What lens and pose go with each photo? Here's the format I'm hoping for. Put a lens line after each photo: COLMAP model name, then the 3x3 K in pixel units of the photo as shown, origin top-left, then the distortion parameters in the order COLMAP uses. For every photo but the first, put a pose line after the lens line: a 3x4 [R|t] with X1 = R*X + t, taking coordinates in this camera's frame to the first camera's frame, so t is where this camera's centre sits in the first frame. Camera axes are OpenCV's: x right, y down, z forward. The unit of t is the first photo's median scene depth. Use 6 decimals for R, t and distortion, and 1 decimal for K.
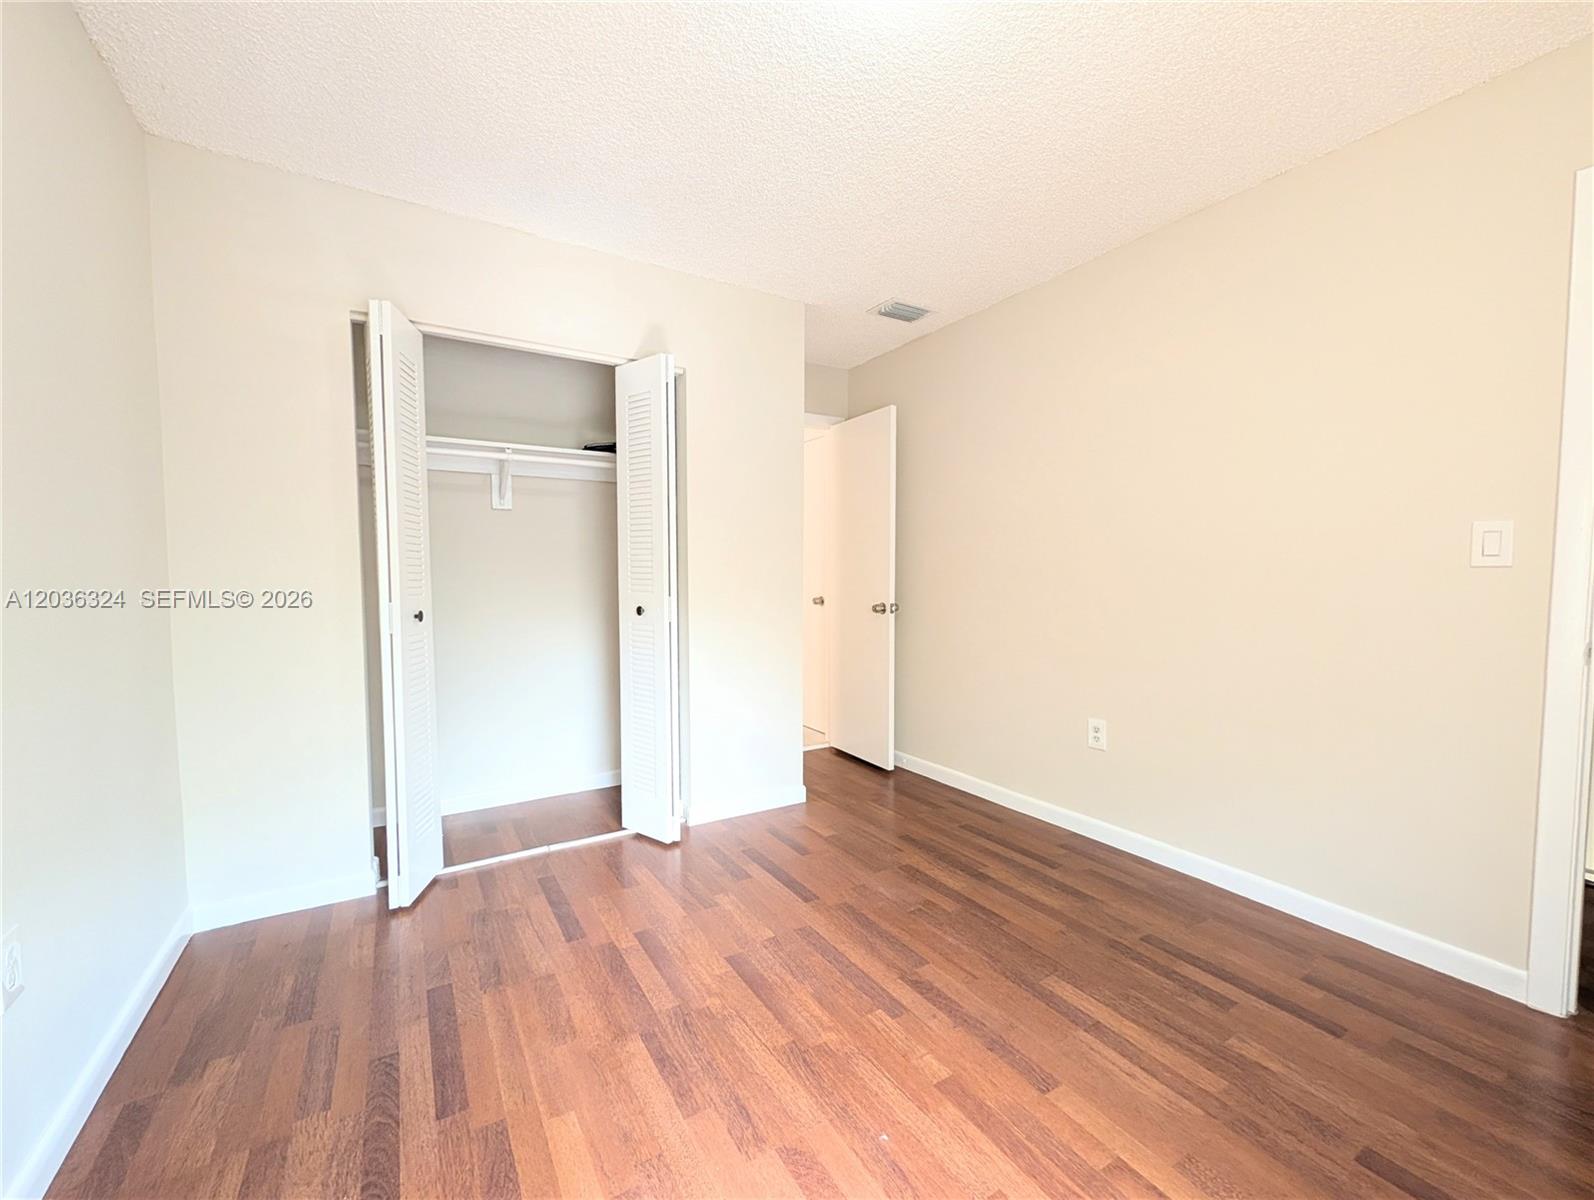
lens RADIAL K [[647.4, 0, 782.2], [0, 647.4, 607.9], [0, 0, 1]] dist [0.000126, 0.000046]
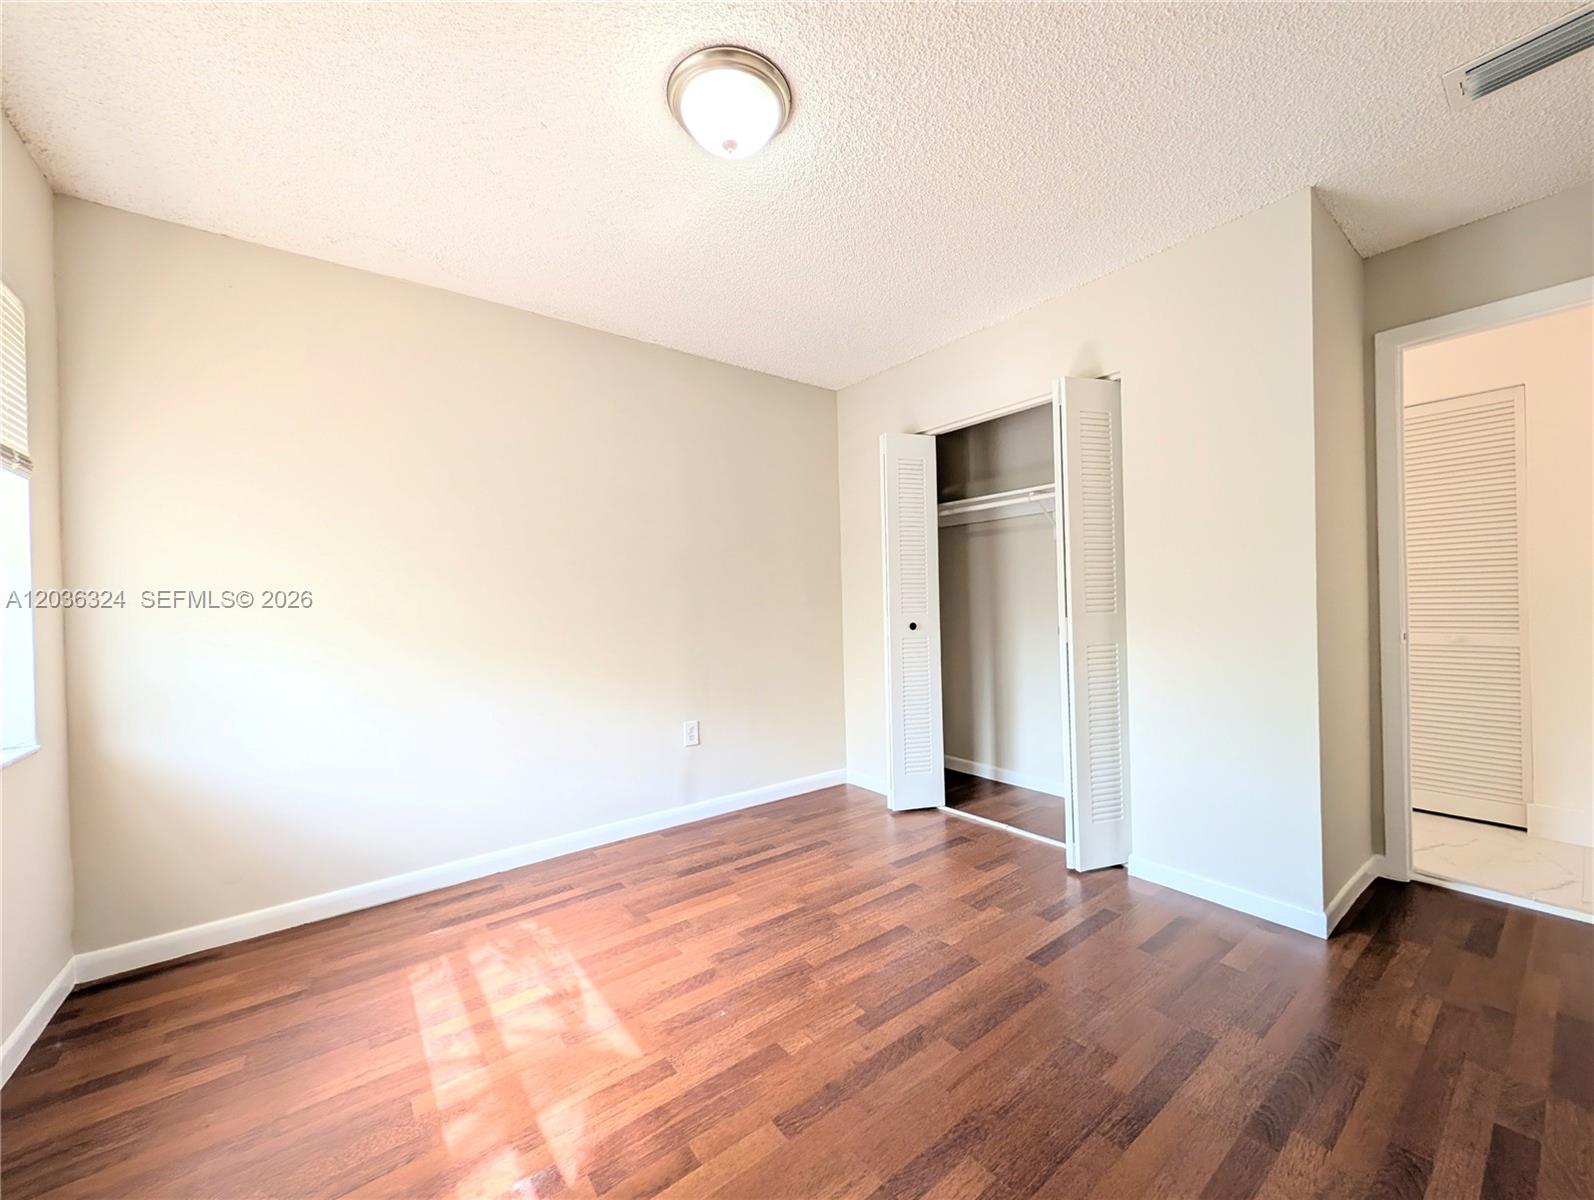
lens RADIAL K [[615.2, 0, 791.8], [0, 615.2, 606.7], [0, 0, 1]] dist [0.000535, -0.000129]
pose [[0.114036, 0.006170, -0.993457, 1.186674], [-0.033940, 0.999421, 0.002311, -0.030603], [0.992897, 0.033454, 0.114179, 0.795774]]
